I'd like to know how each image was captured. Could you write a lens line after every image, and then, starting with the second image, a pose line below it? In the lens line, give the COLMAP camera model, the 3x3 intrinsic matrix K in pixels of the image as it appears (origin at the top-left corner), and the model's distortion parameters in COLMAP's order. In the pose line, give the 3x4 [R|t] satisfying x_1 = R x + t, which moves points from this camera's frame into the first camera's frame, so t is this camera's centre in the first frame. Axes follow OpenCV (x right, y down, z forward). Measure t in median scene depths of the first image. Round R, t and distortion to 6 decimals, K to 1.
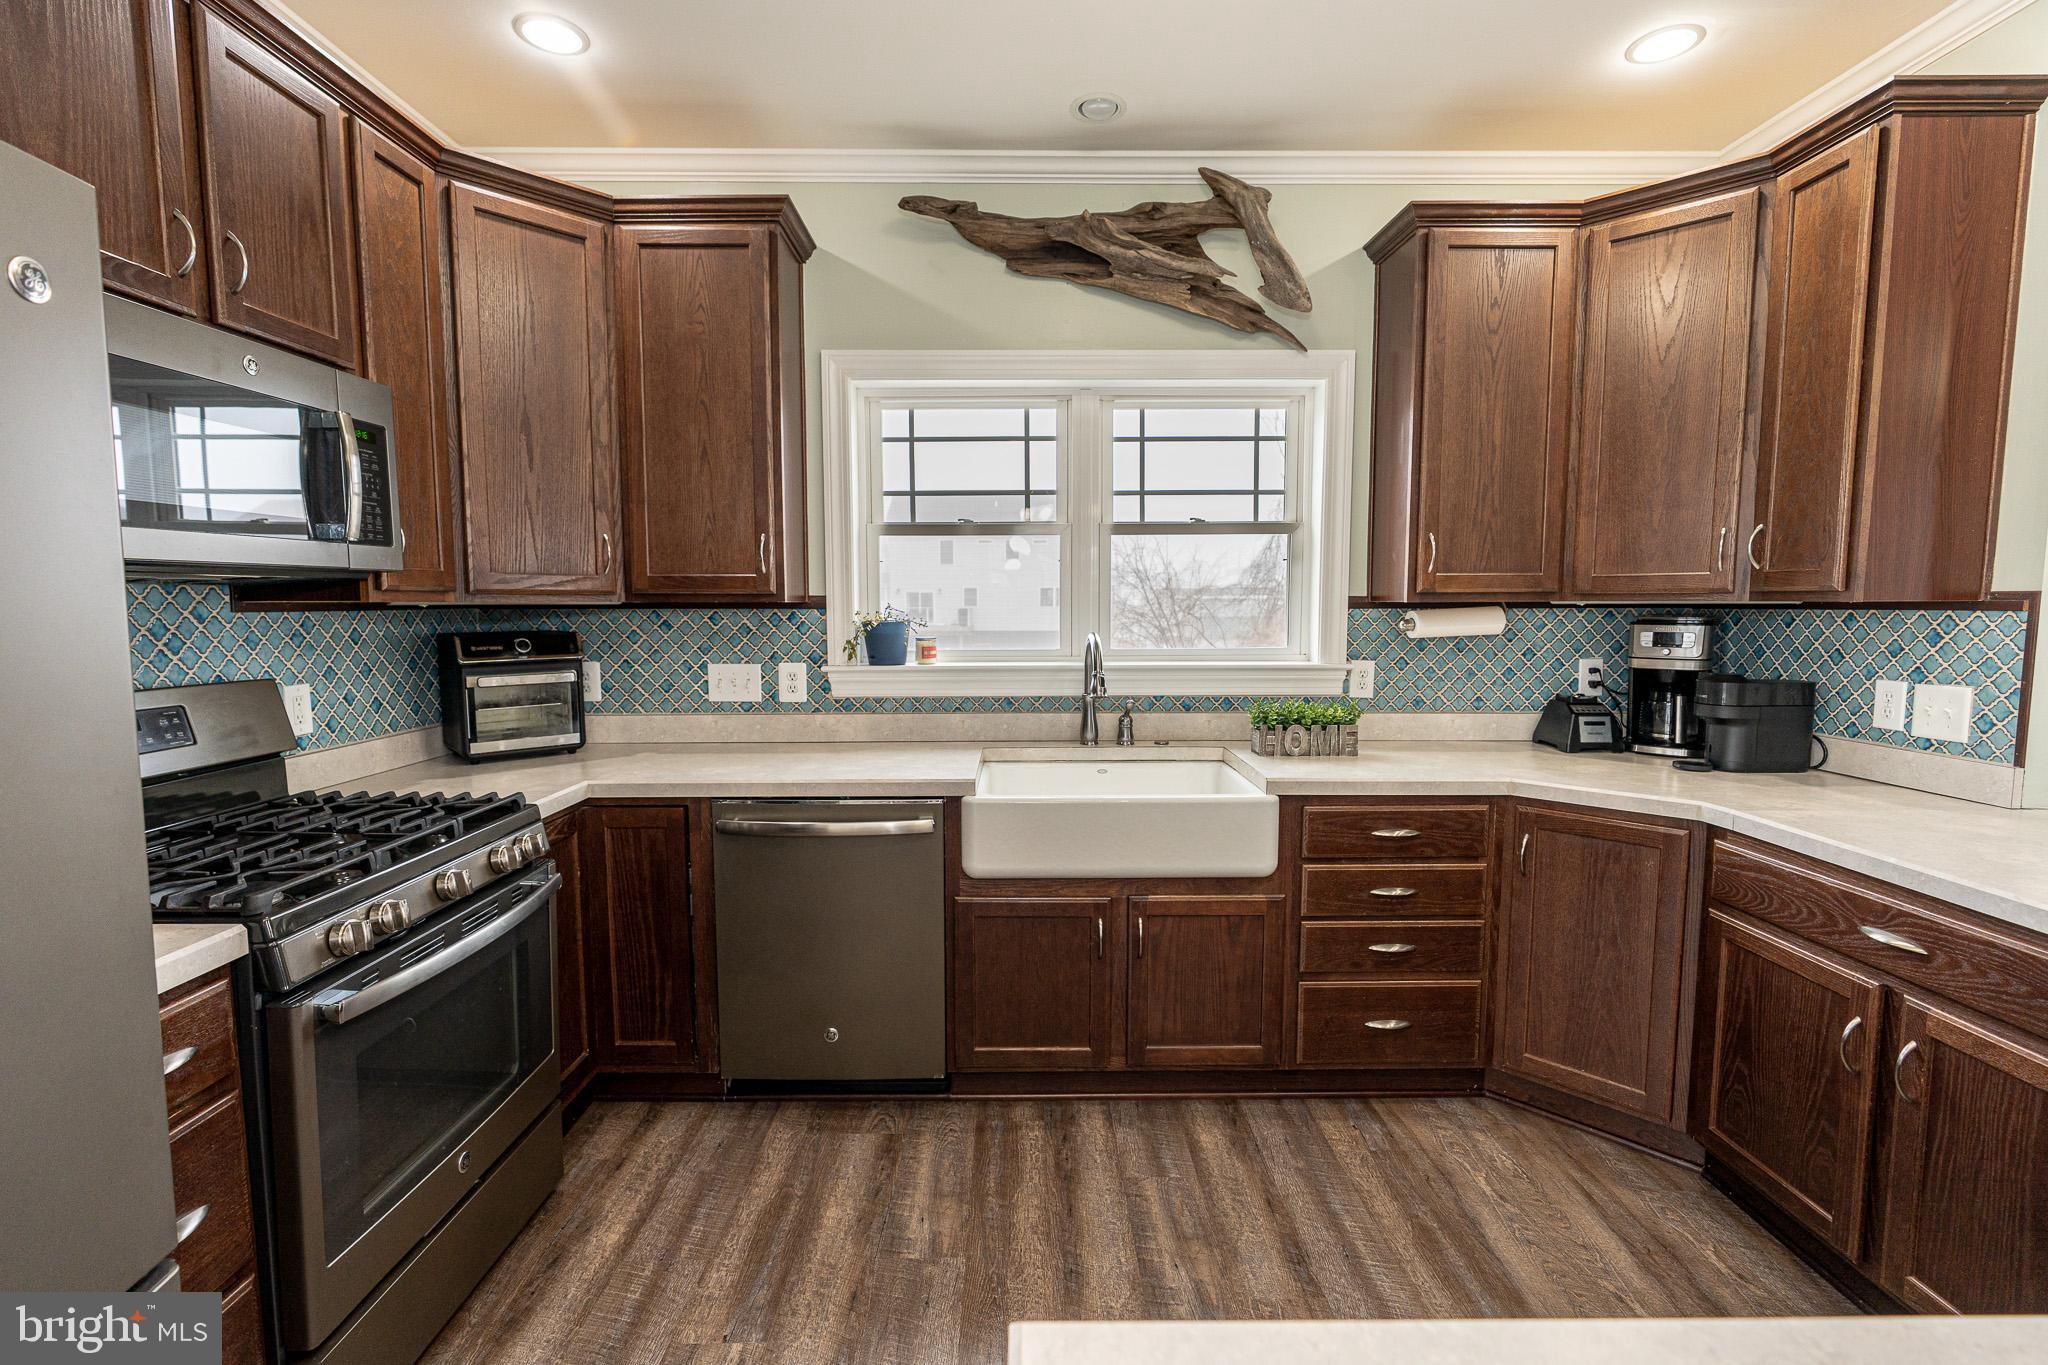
lens RADIAL K [[920.2, 0, 1024.4], [0, 920.2, 680.3], [0, 0, 1]] dist [-0.004997, 0.000912]
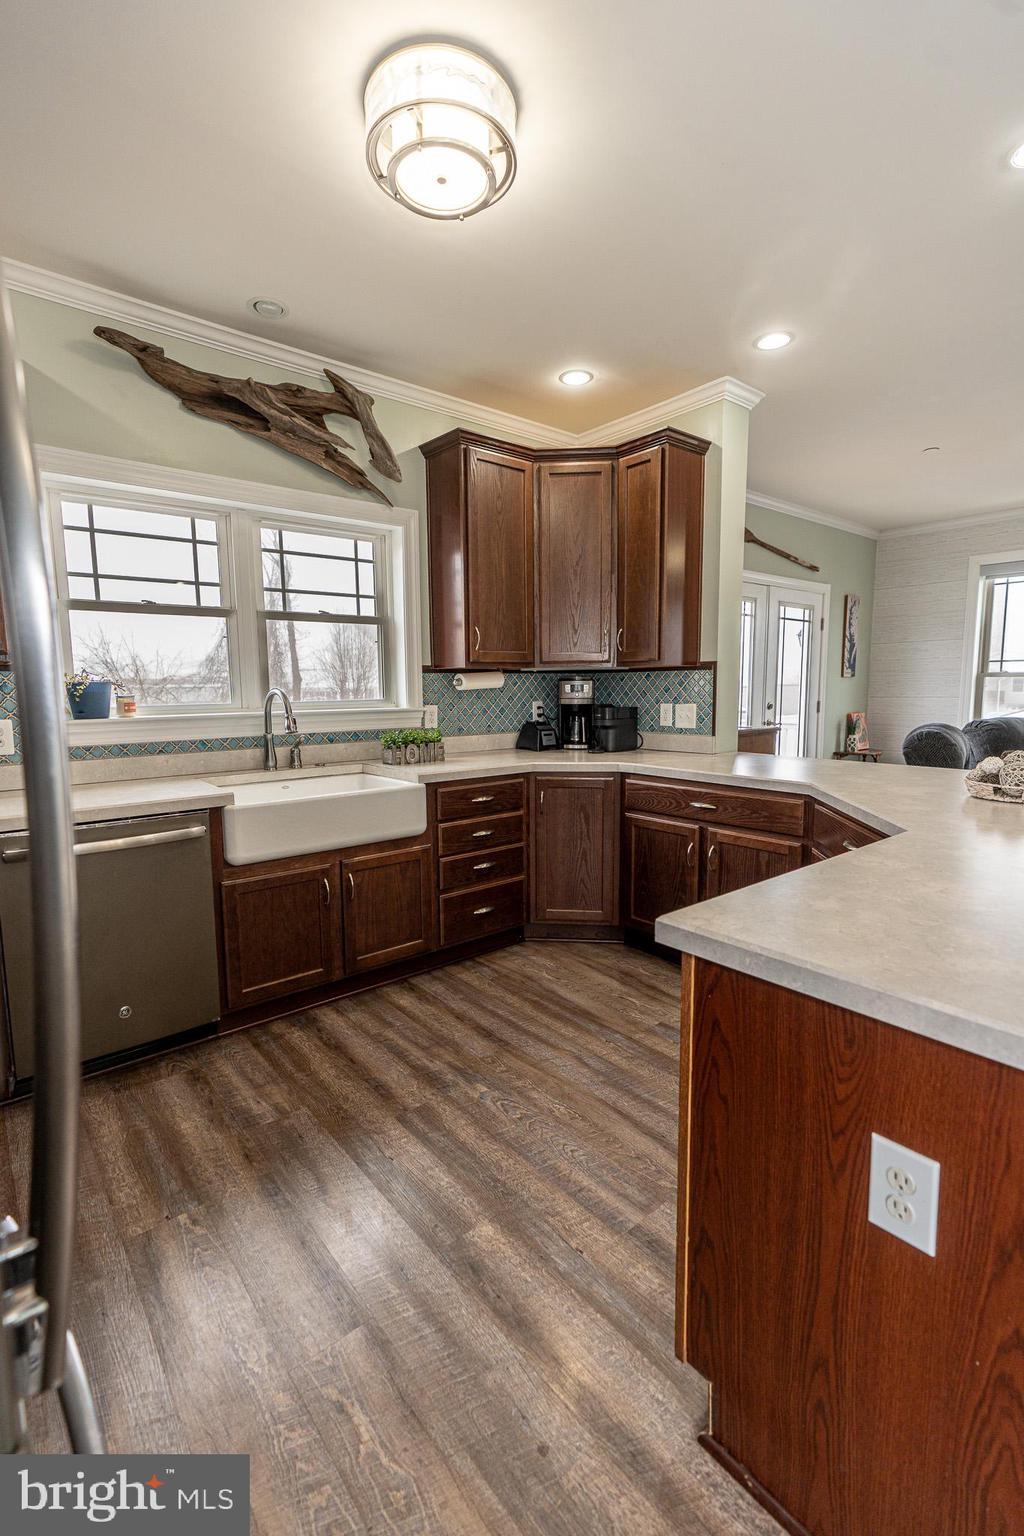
lens RADIAL K [[690.2, 0, 512.0], [0, 690.2, 768.0], [0, 0, 1]] dist [-0.004997, 0.000912]
pose [[0.775666, -0.080299, 0.626015, -0.328716], [0.063793, 0.996769, 0.048814, 0.043268], [-0.627912, 0.002072, 0.778282, -0.042172]]
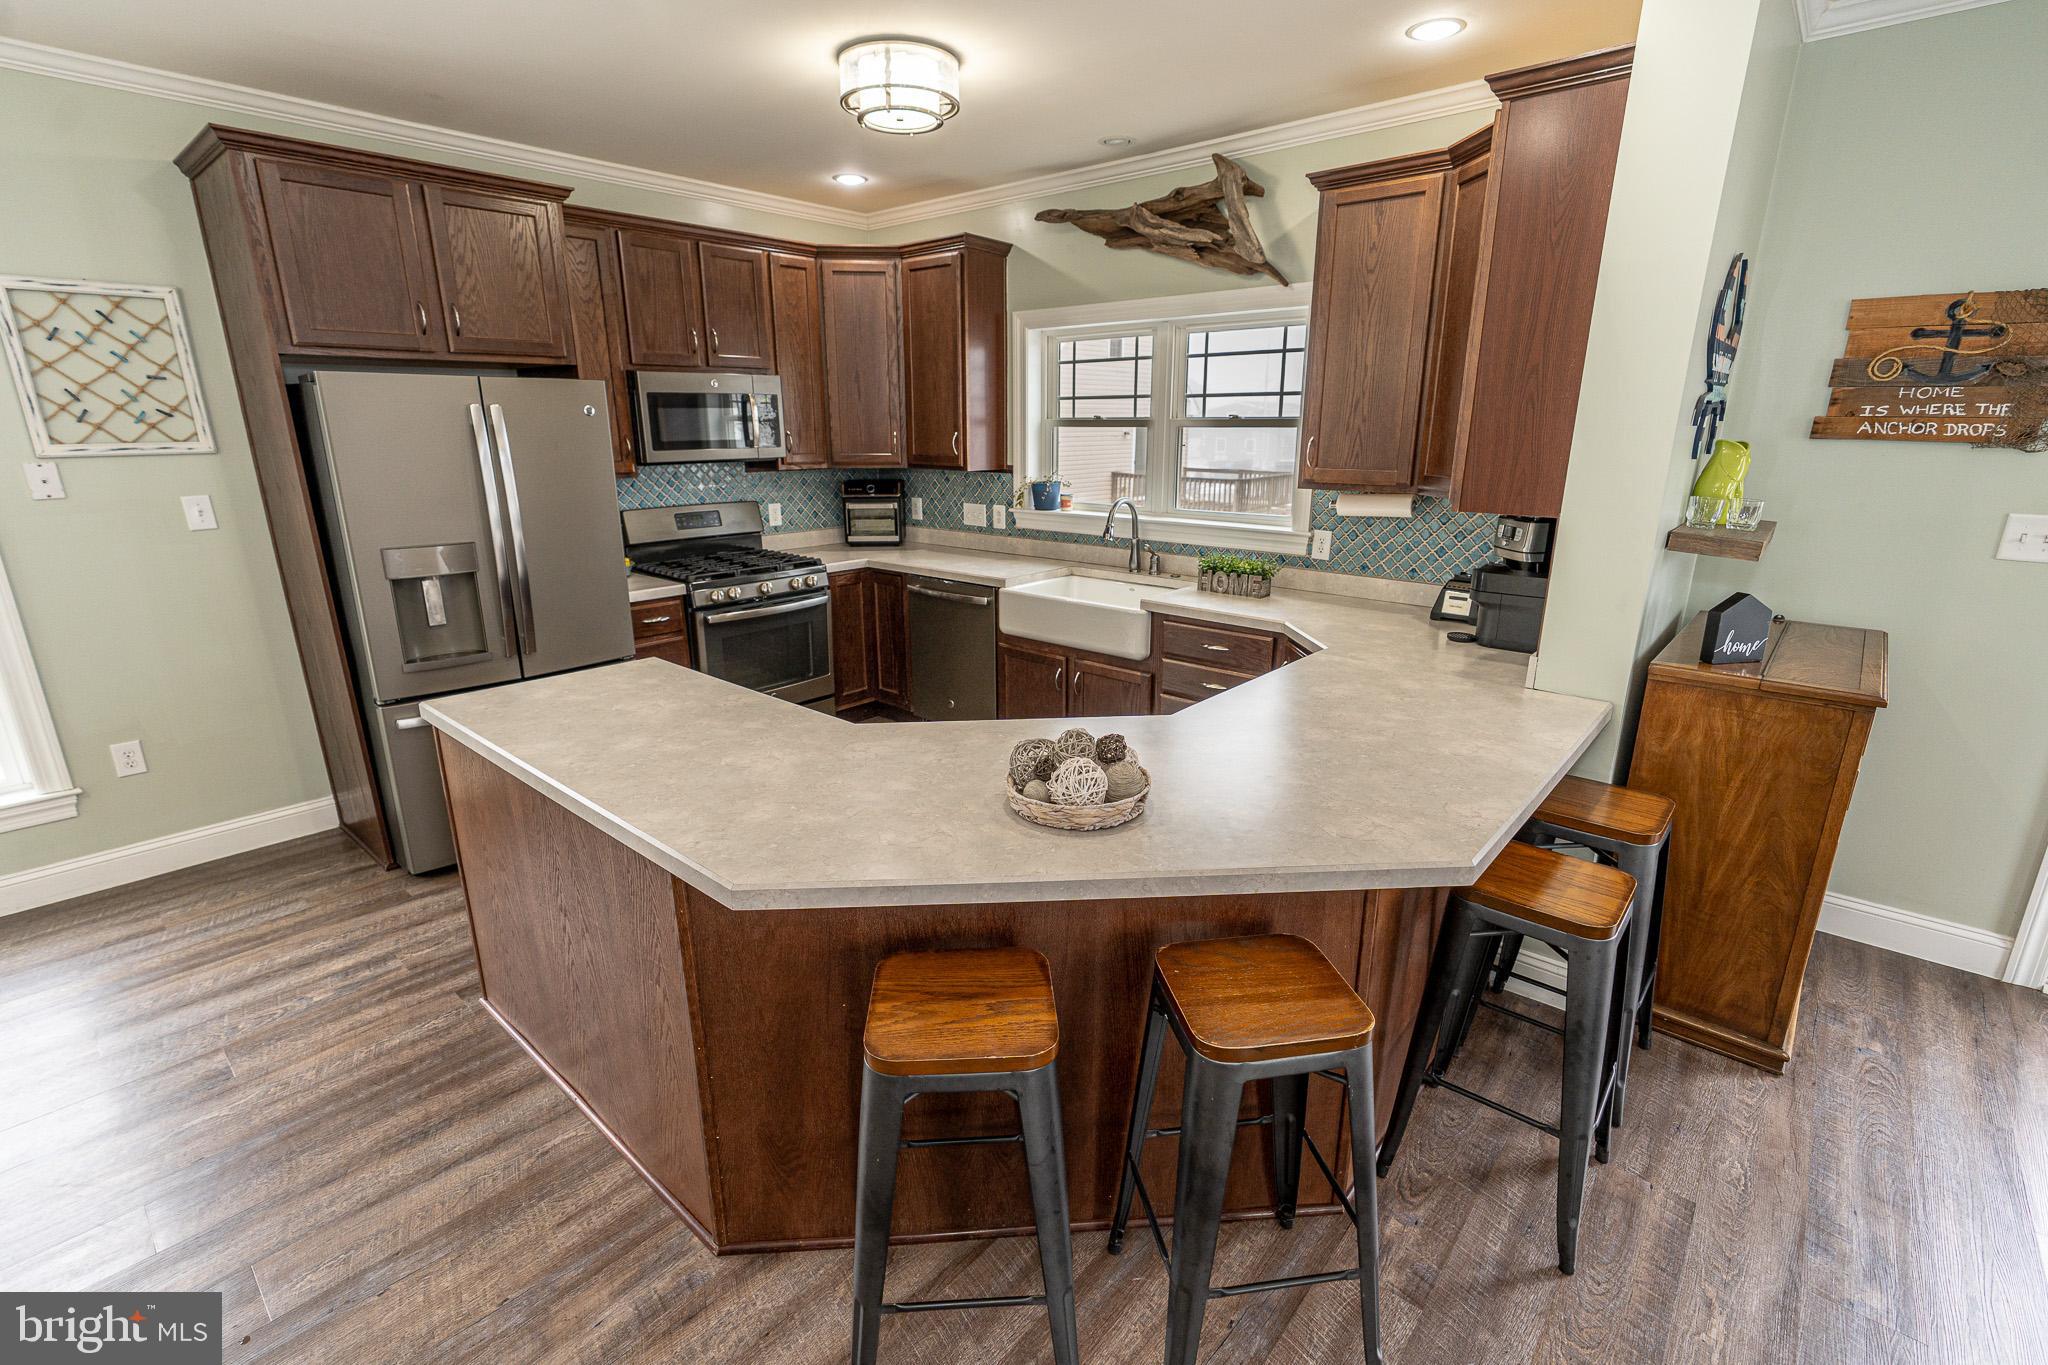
lens RADIAL K [[900.5, 0, 1030.6], [0, 900.5, 670.5], [0, 0, 1]] dist [0.000085, 0.001049]
pose [[0.754087, 0.177643, -0.632294, 1.003823], [-0.060077, 0.977347, 0.202937, -0.068789], [0.654021, -0.115046, 0.747677, -0.269111]]
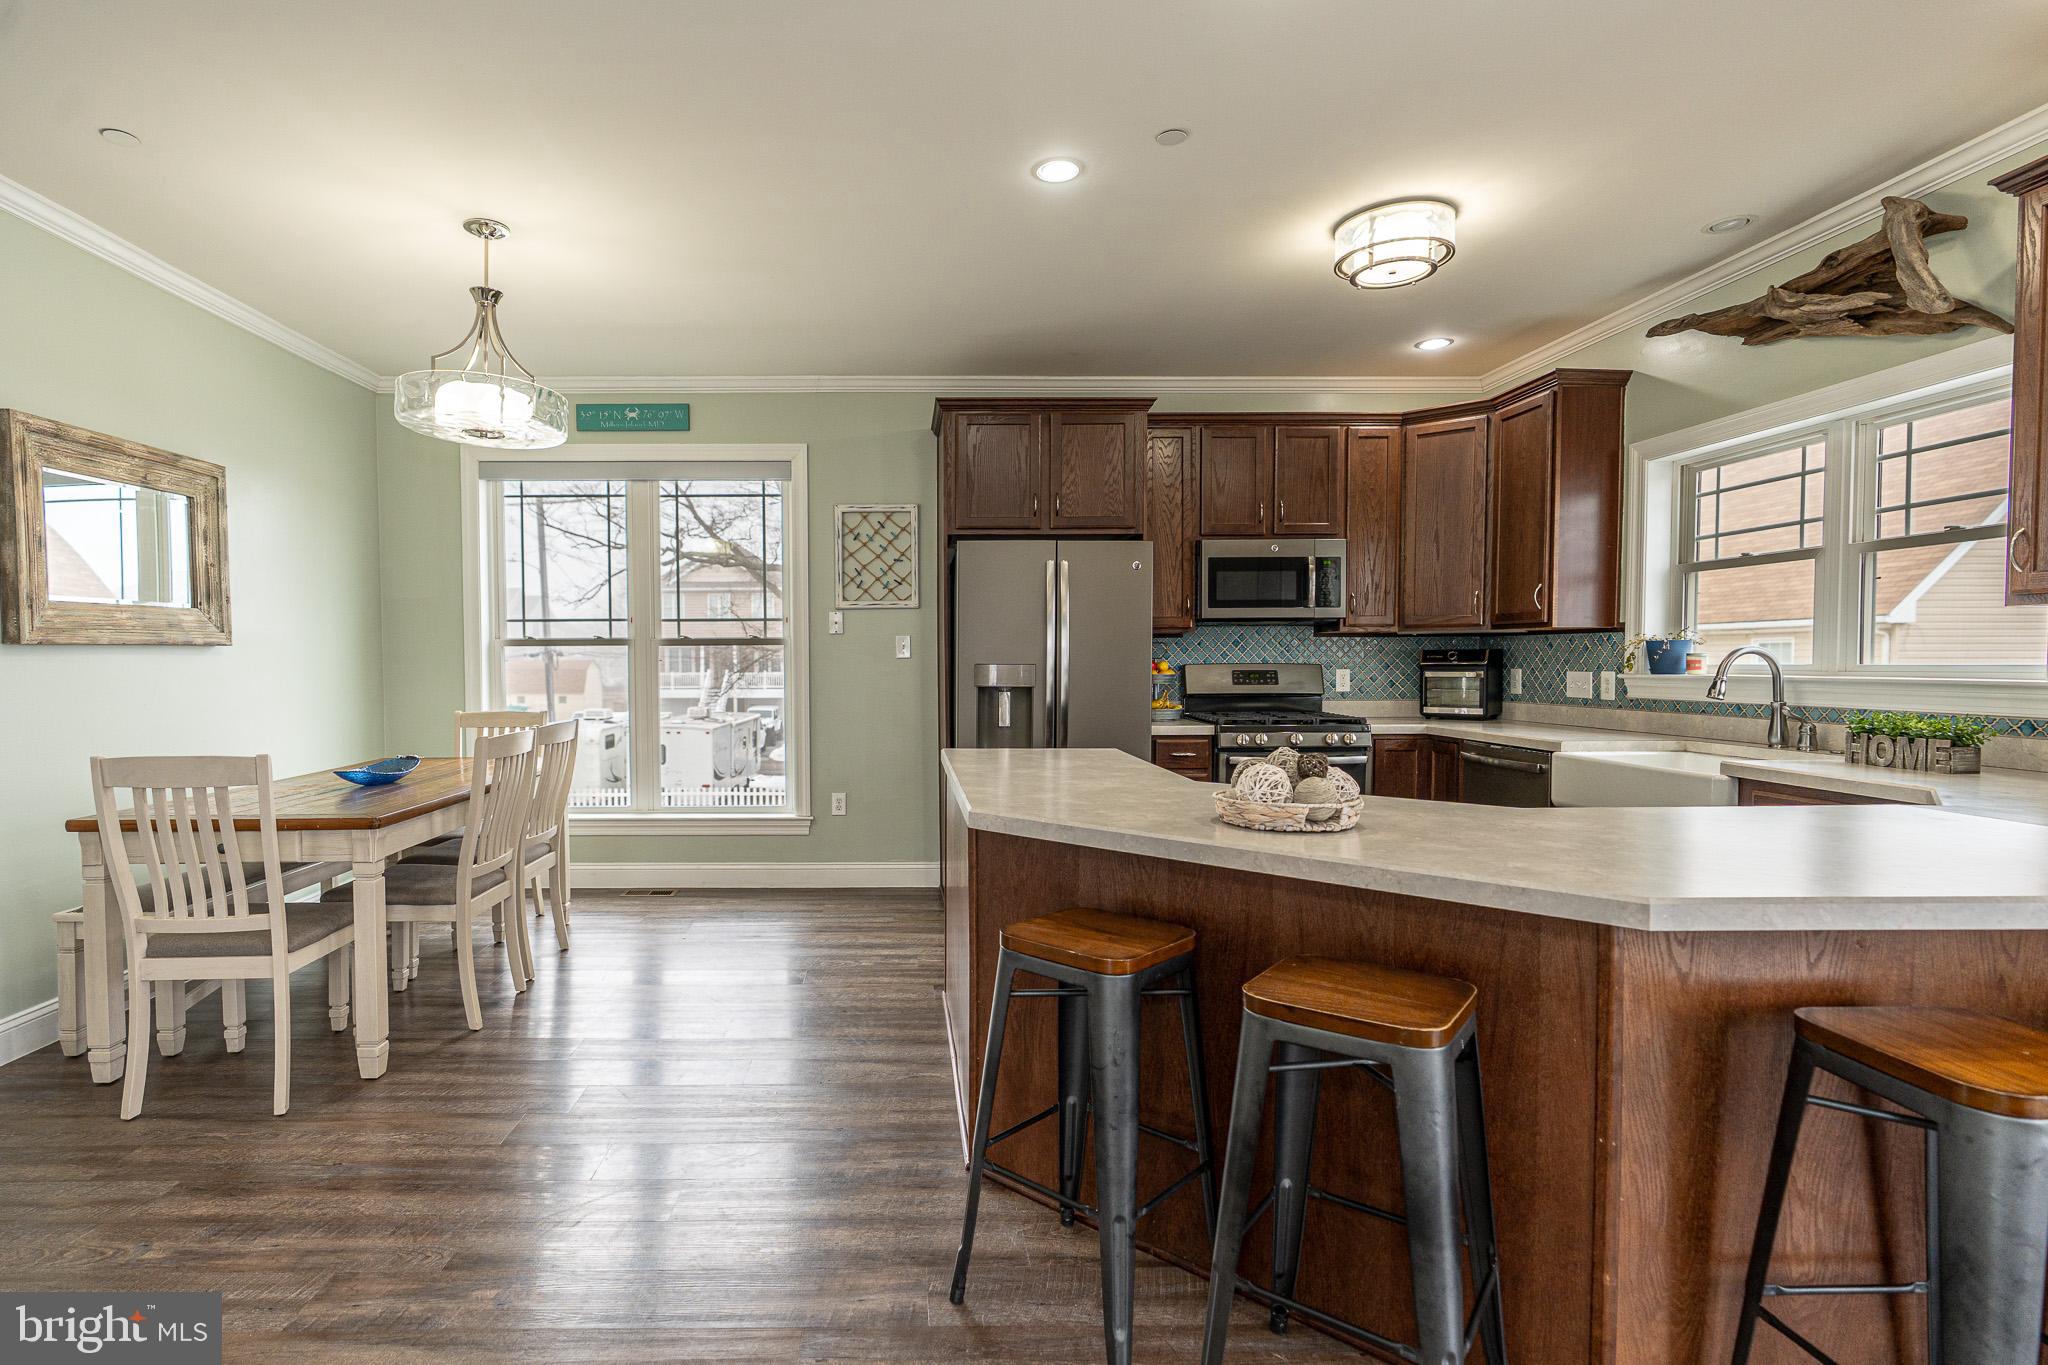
lens RADIAL K [[997.0, 0, 950.9], [0, 997.0, 695.2], [0, 0, 1]] dist [0.001098, 0.001465]
pose [[0.042484, 0.037941, -0.998376, 1.352789], [-0.085570, 0.995745, 0.034199, 0.056264], [0.995426, 0.083979, 0.045550, -0.058301]]
